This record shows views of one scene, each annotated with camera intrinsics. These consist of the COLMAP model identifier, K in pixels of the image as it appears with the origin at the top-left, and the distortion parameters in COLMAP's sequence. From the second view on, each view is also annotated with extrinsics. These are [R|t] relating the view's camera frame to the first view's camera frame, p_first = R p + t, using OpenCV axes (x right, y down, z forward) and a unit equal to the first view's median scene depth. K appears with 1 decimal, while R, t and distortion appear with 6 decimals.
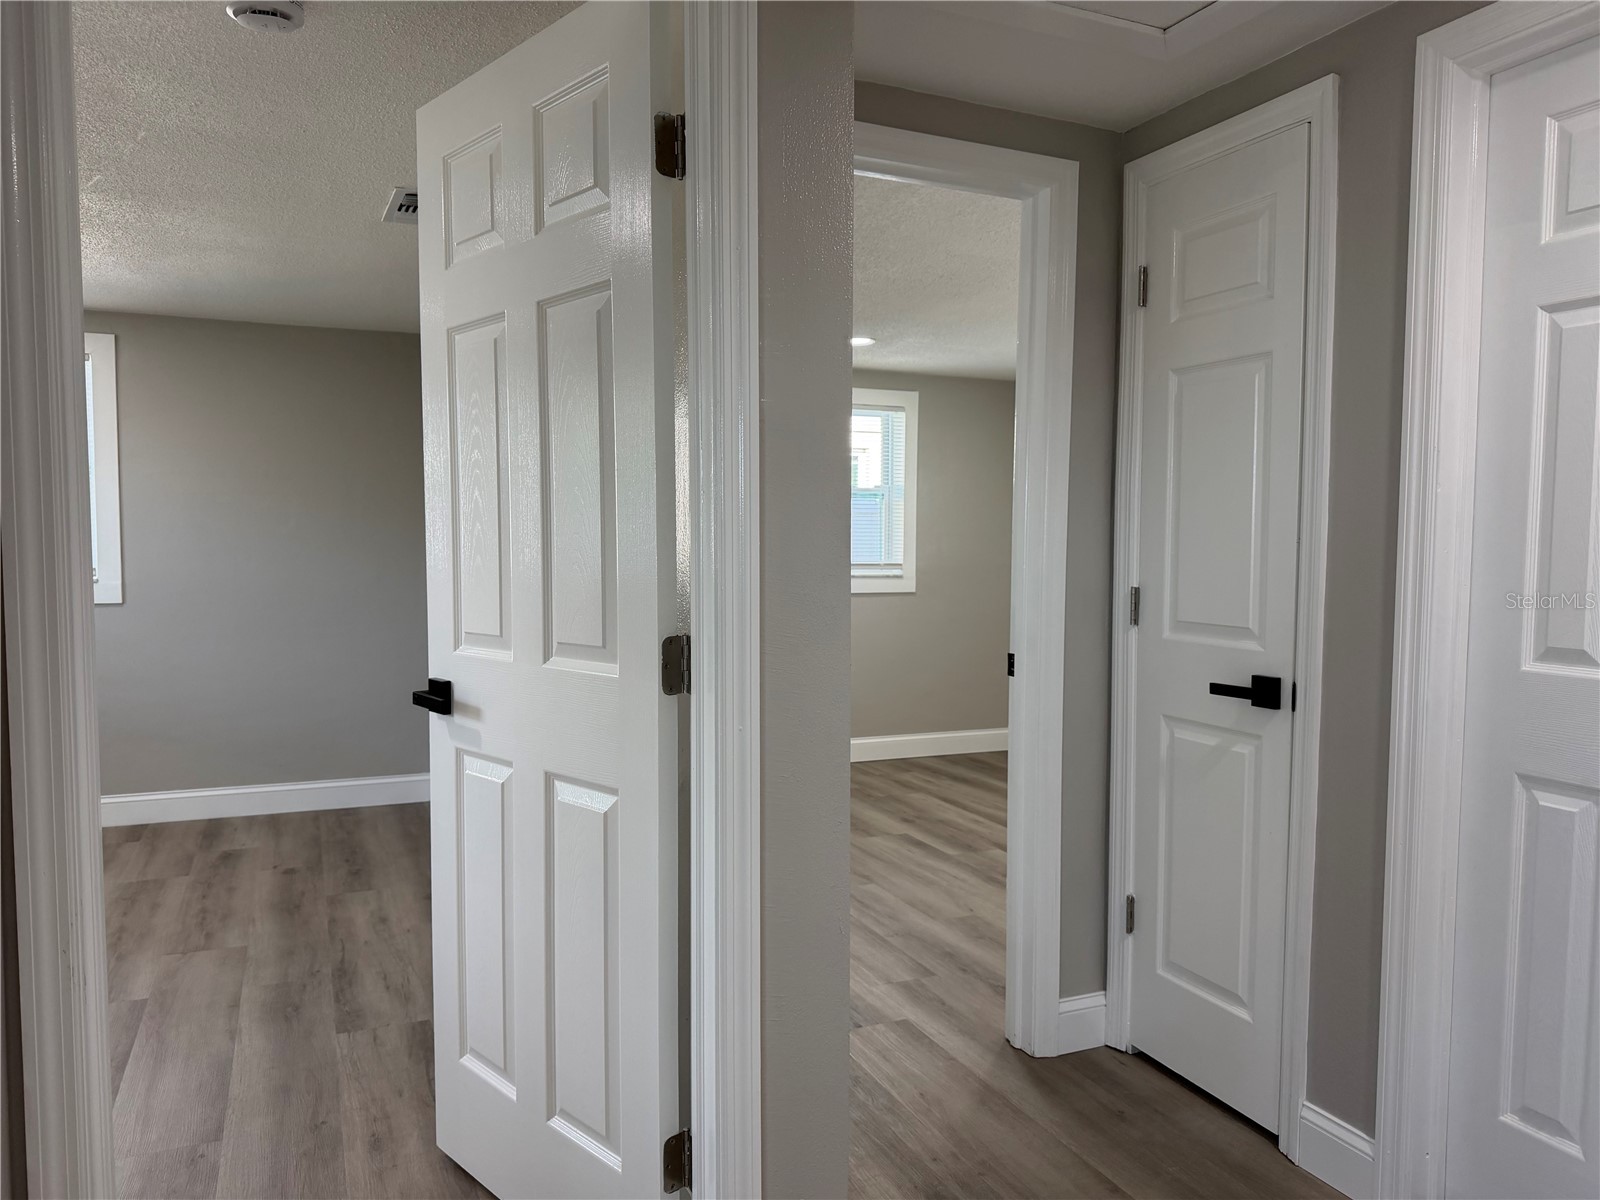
lens RADIAL K [[1127.4, 0, 800.0], [0, 1127.4, 600.0], [0, 0, 1]] dist [0.013175, -0.004210]
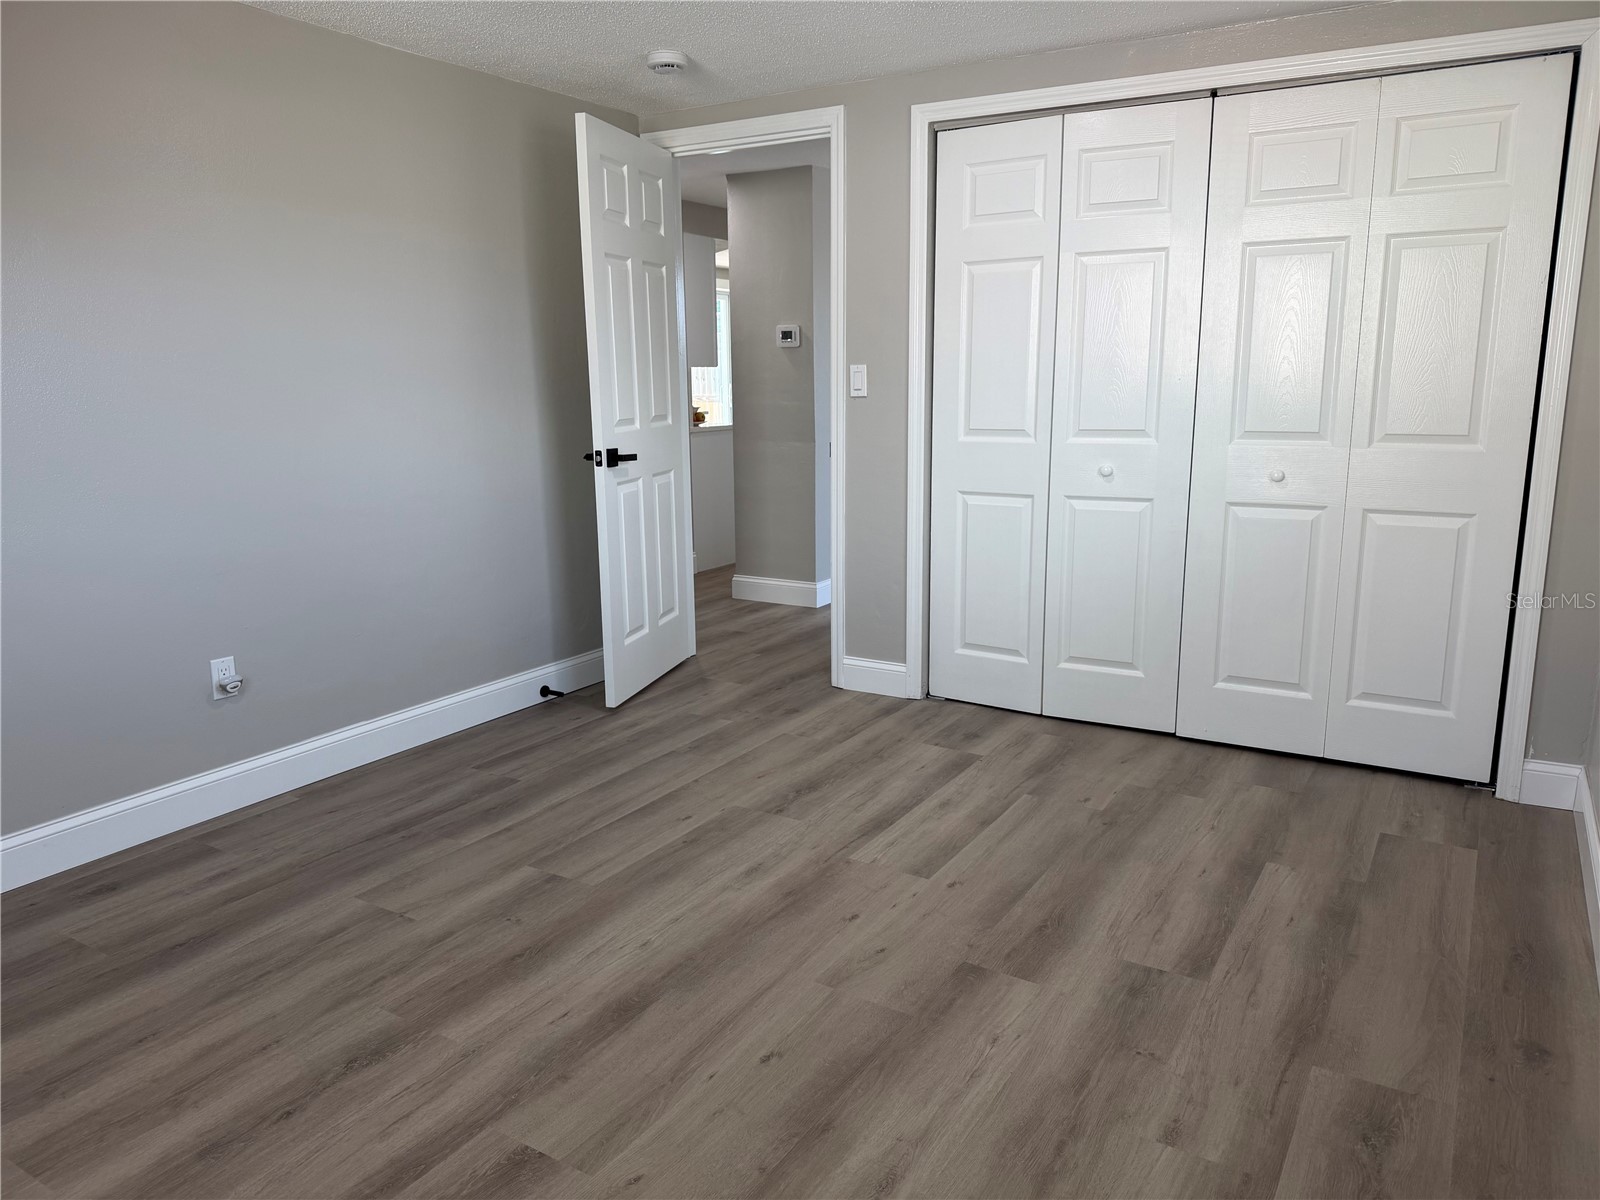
lens RADIAL K [[1127.4, 0, 800.0], [0, 1127.4, 600.0], [0, 0, 1]] dist [0.013175, -0.004210]
pose [[-0.562421, -0.174467, 0.808235, -1.340671], [0.039288, 0.970743, 0.236885, -0.072716], [-0.825917, 0.164983, -0.539112, 1.205833]]
